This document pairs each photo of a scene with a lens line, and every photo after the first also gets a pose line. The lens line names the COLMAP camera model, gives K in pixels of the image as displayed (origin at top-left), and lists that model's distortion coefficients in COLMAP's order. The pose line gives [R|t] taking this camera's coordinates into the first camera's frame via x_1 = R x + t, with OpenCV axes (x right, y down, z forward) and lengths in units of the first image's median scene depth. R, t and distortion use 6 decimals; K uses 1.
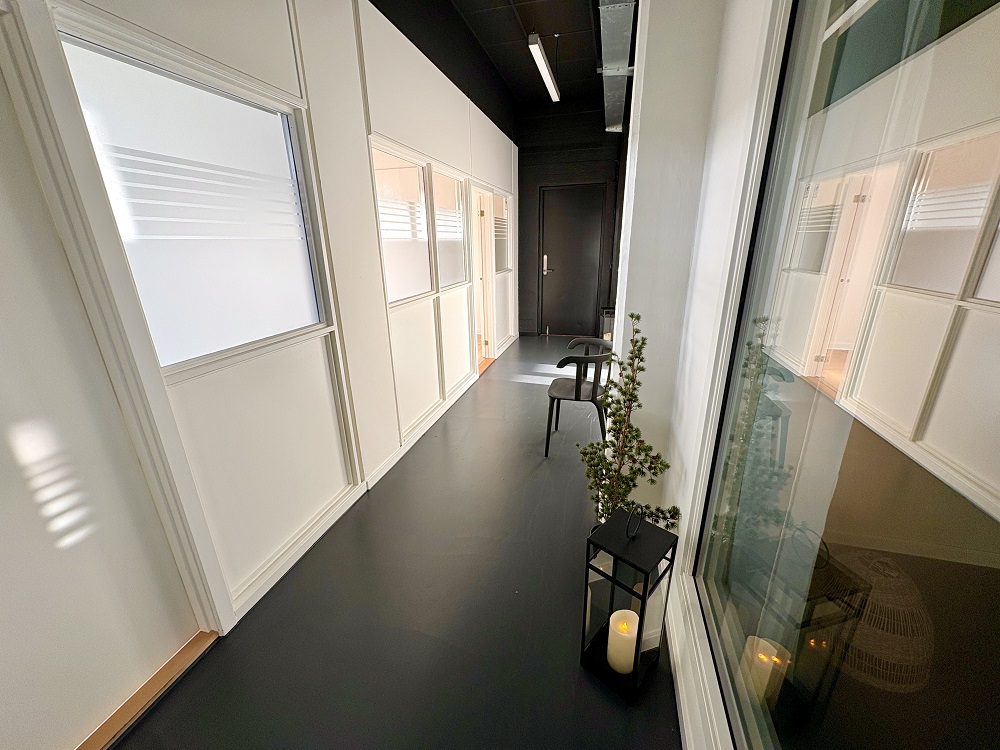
lens RADIAL K [[399.2, 0, 500.0], [0, 399.2, 375.0], [0, 0, 1]] dist [-0.001367, 0.000379]
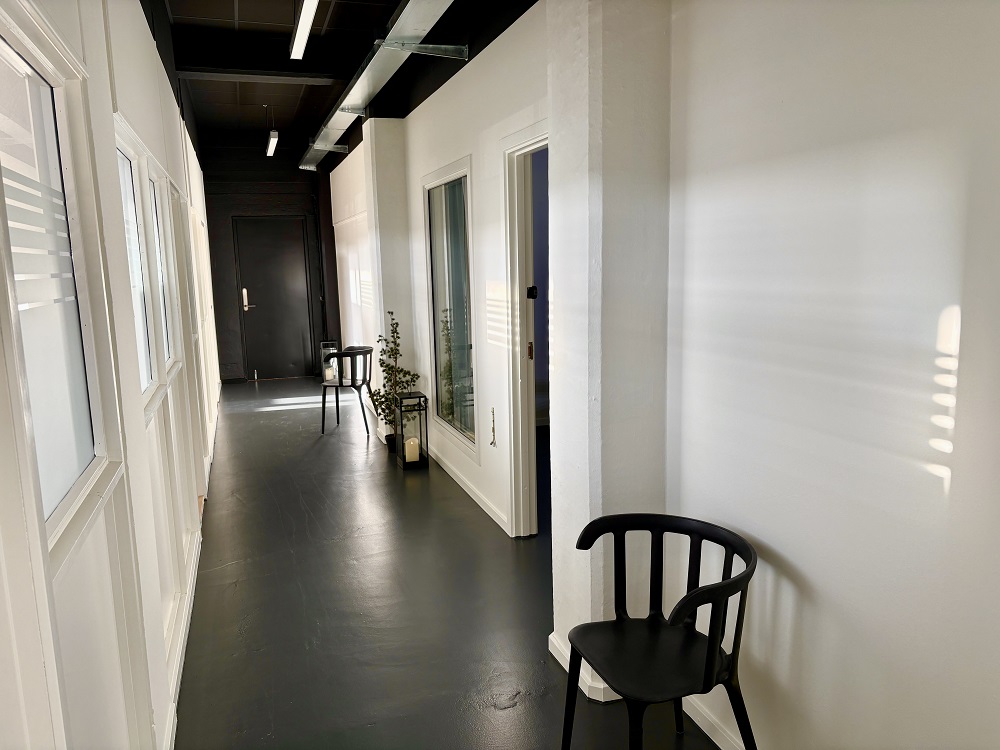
lens RADIAL K [[753.7, 0, 500.0], [0, 753.7, 375.0], [0, 0, 1]] dist [-0.000588, 0.000724]
pose [[0.829127, -0.090651, 0.551661, -0.377384], [0.188591, 0.974278, -0.123350, 0.208176], [-0.526290, 0.206311, 0.824897, -0.667382]]
